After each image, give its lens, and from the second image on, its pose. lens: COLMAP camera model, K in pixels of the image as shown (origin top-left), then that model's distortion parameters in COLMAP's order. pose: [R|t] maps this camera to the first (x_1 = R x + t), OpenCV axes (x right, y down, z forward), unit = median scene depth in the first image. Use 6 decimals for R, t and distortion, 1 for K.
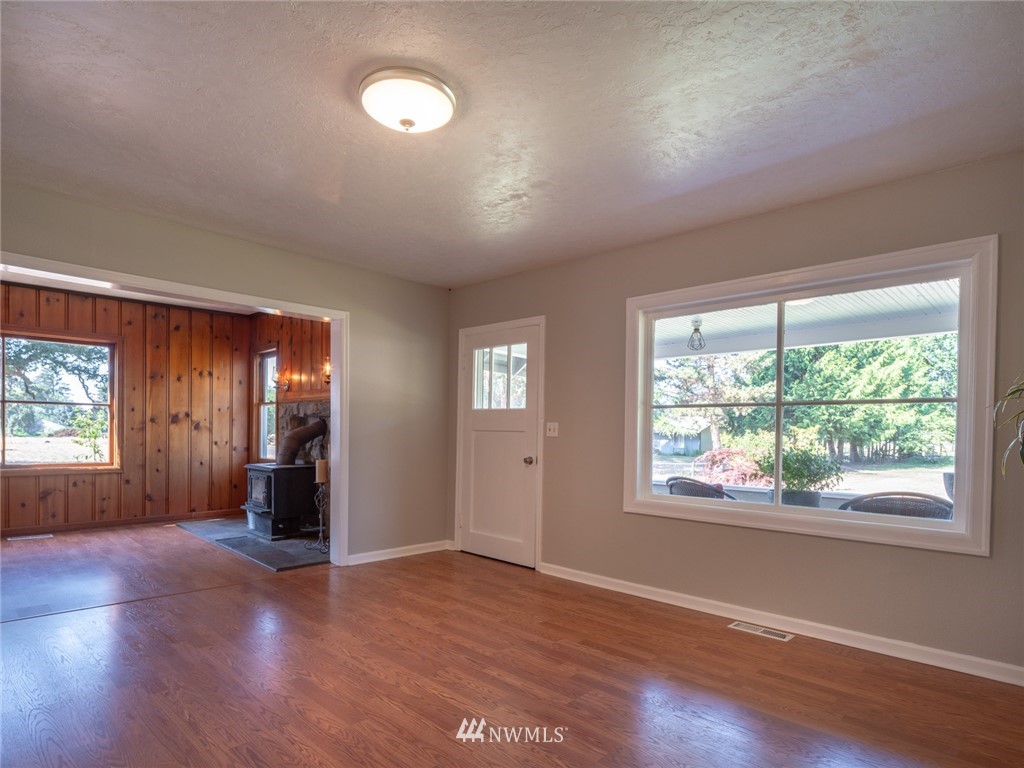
lens RADIAL K [[568.8, 0, 511.7], [0, 568.8, 442.0], [0, 0, 1]] dist [-0.005188, -0.000228]
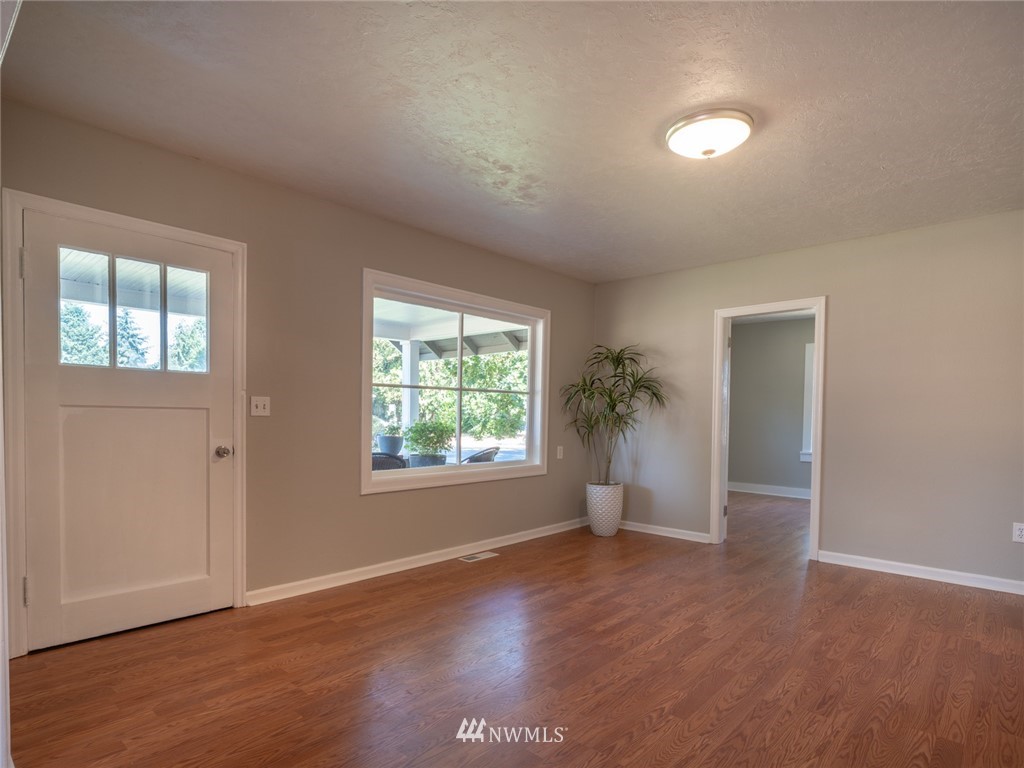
lens RADIAL K [[556.9, 0, 508.1], [0, 556.9, 430.0], [0, 0, 1]] dist [-0.002614, -0.000267]
pose [[-0.012419, -0.043765, 0.998965, -0.731871], [0.001134, 0.999040, 0.043783, -0.025110], [-0.999922, 0.001676, -0.012357, 0.778925]]
